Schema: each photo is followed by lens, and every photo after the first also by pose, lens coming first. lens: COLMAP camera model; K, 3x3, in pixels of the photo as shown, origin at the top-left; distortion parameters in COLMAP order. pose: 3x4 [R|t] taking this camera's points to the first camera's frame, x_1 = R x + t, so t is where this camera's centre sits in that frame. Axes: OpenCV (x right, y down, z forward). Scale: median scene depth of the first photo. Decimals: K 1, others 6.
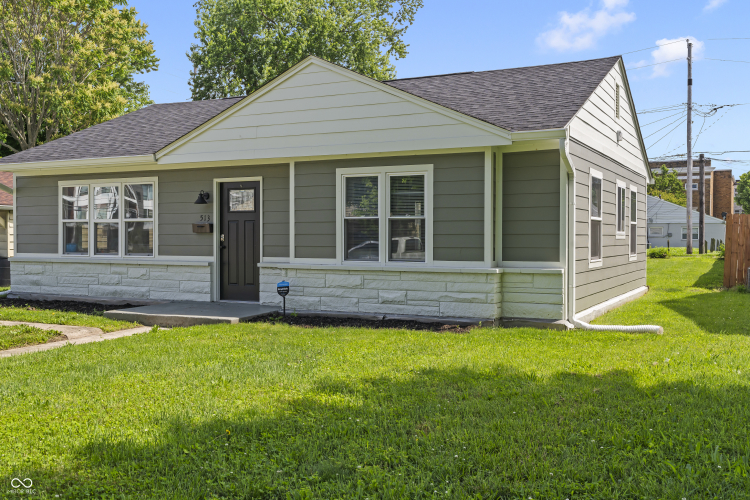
lens RADIAL K [[739.7, 0, 374.1], [0, 739.7, 249.9], [0, 0, 1]] dist [-0.004229, 0.000000]
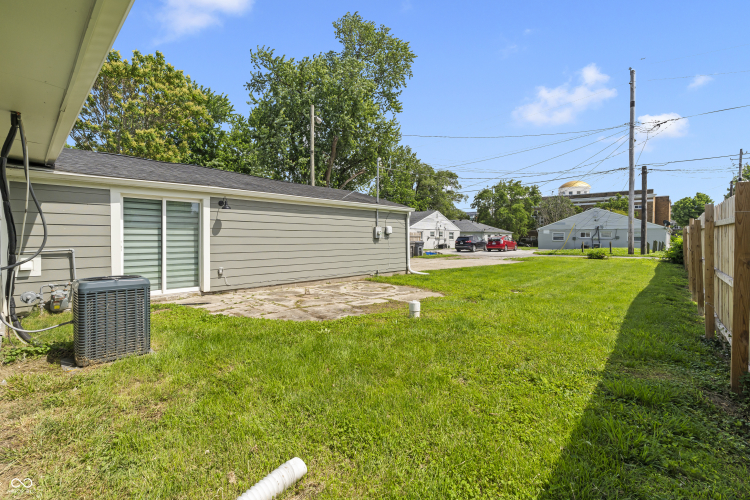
lens RADIAL K [[336.9, 0, 377.8], [0, 336.9, 243.2], [0, 0, 1]] dist [-0.002919, 0.000667]
pose [[0.966675, 0.007839, -0.255888, 0.172574], [-0.008980, 0.999954, -0.003292, -0.006055], [0.255851, 0.005480, 0.966701, 0.377749]]
